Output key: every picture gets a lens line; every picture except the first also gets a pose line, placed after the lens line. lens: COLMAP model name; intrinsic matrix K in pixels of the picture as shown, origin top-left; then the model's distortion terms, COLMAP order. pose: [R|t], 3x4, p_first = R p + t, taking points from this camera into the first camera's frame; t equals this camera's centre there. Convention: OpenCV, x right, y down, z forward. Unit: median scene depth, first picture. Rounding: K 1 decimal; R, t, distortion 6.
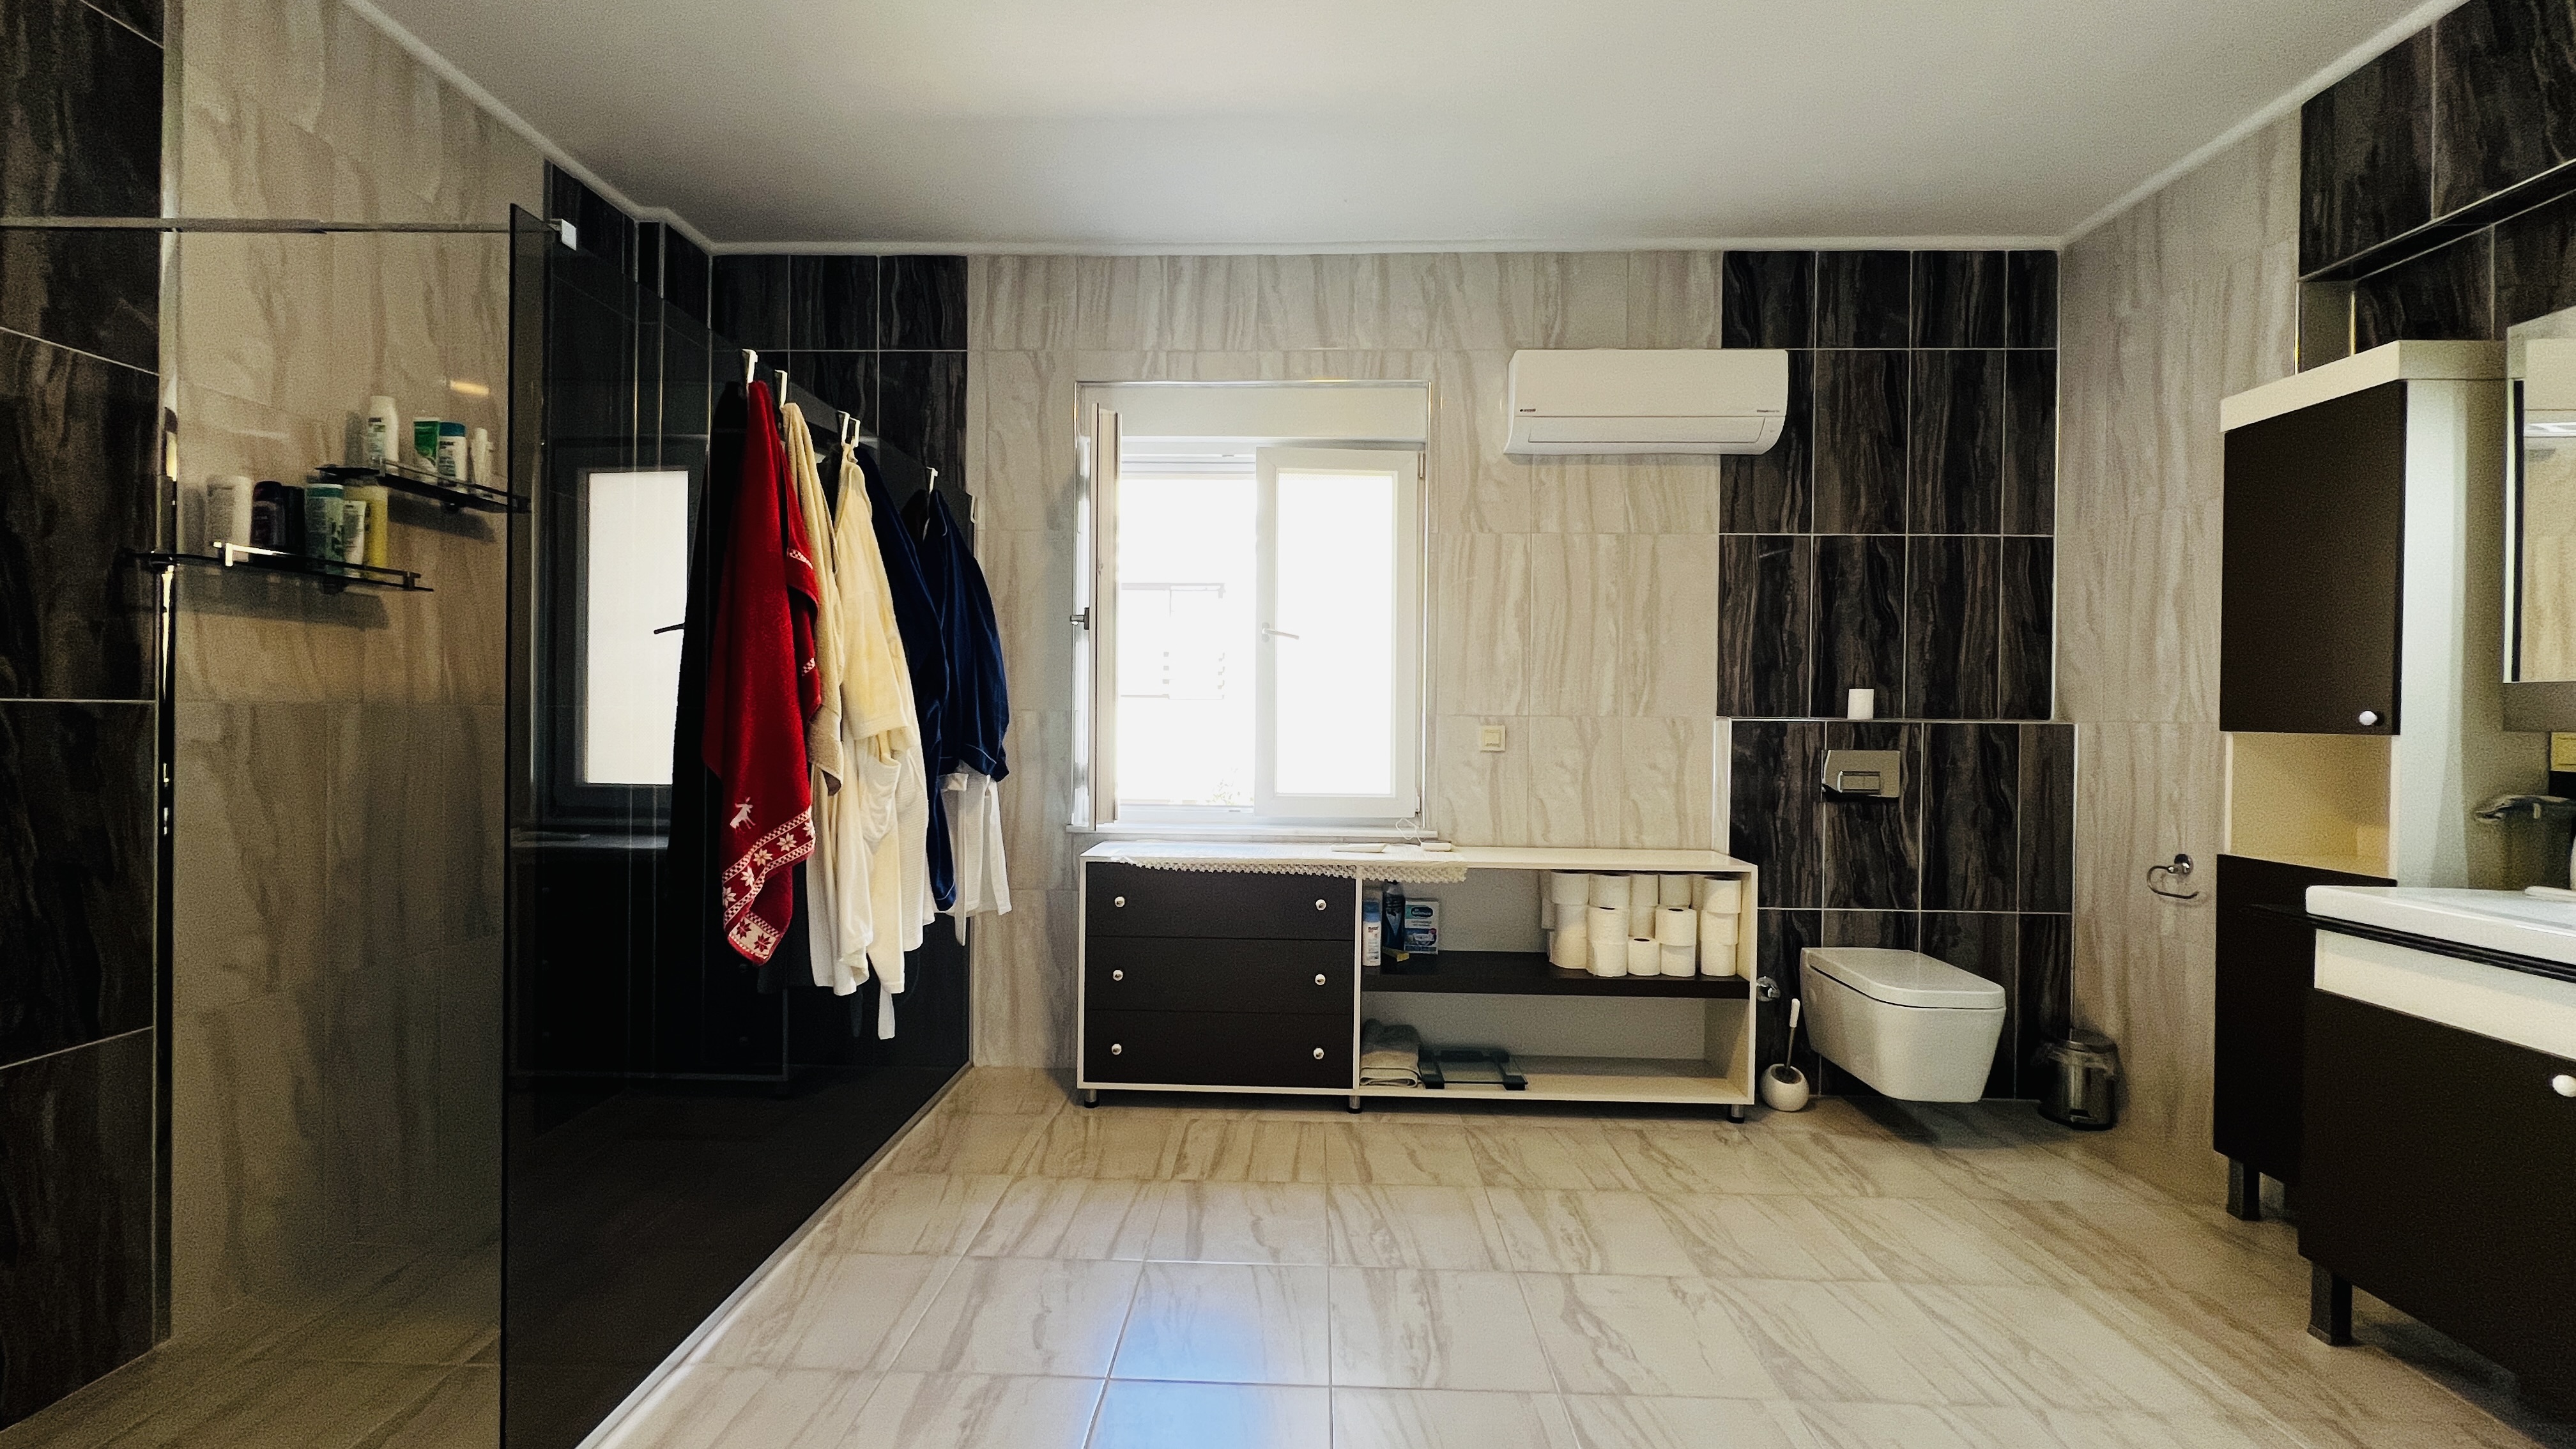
lens RADIAL K [[1039.0, 0, 1284.0], [0, 1039.0, 719.4], [0, 0, 1]] dist [-0.001083, -0.000311]
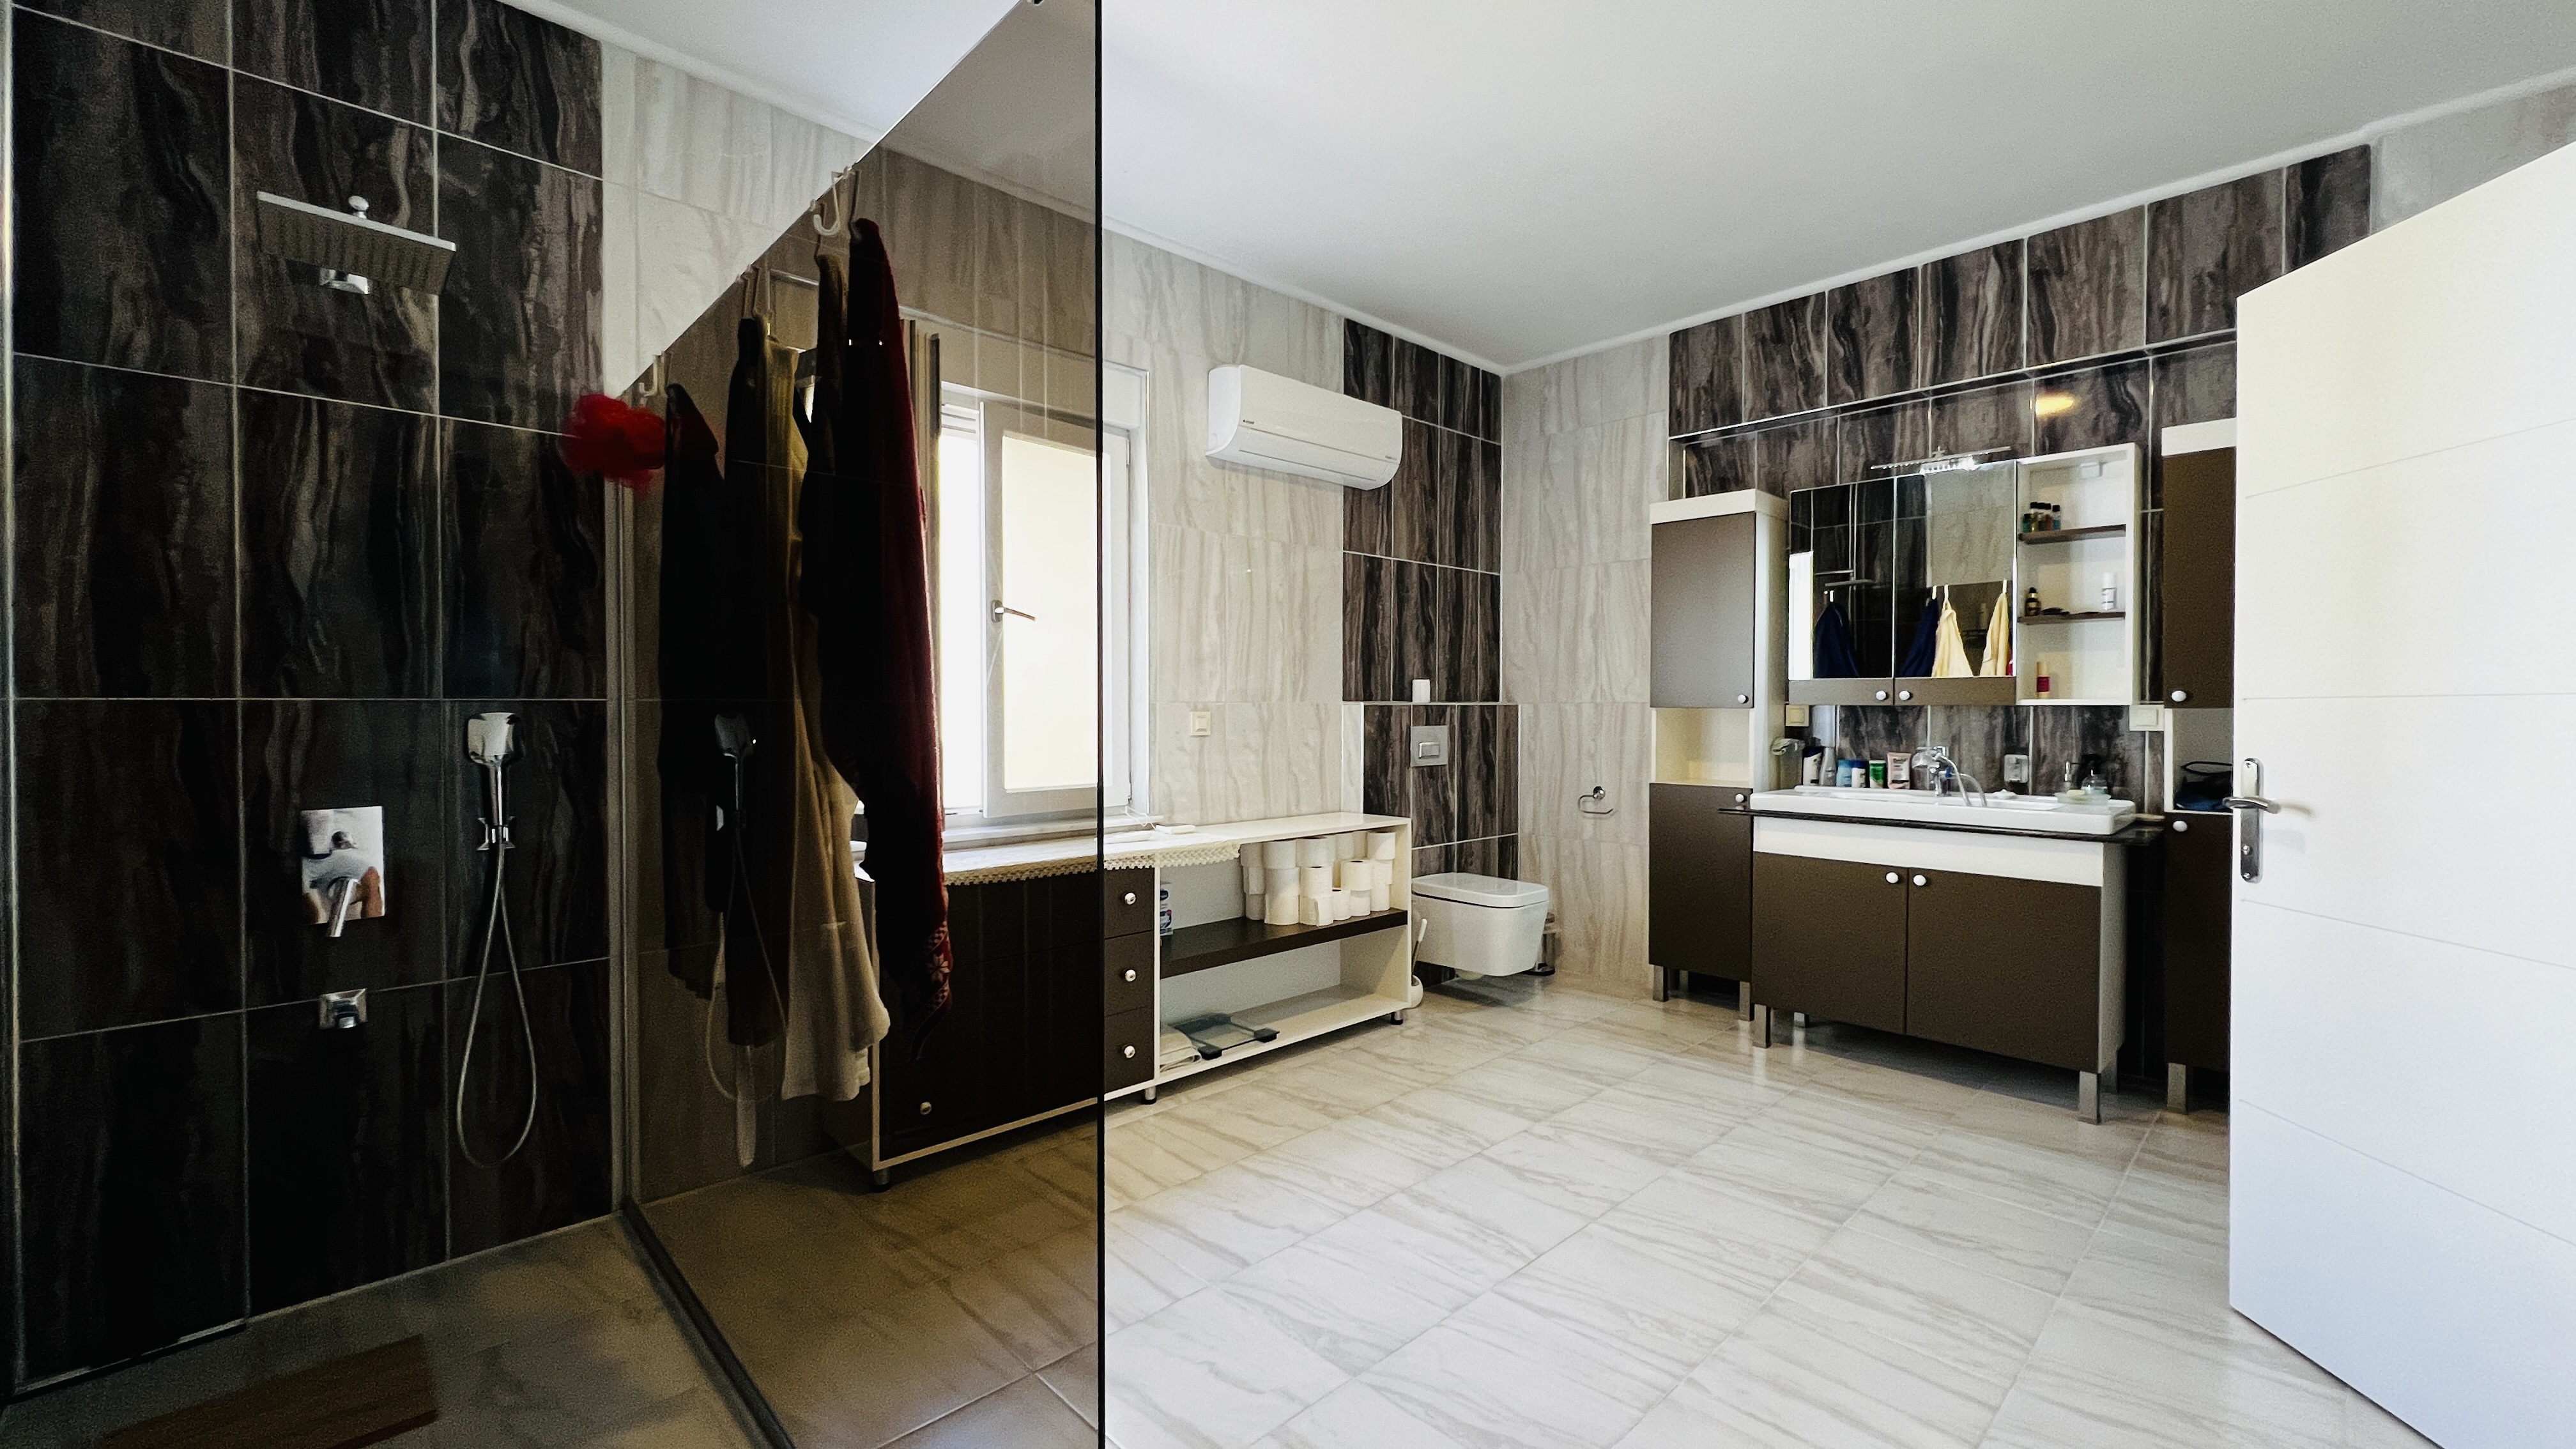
lens RADIAL K [[1039.0, 0, 1284.0], [0, 1039.0, 719.4], [0, 0, 1]] dist [-0.001083, -0.000311]
pose [[0.702645, -0.020377, 0.711249, -0.514401], [0.010403, 0.999777, 0.018366, -0.005007], [-0.711464, -0.005506, 0.702700, 0.203155]]
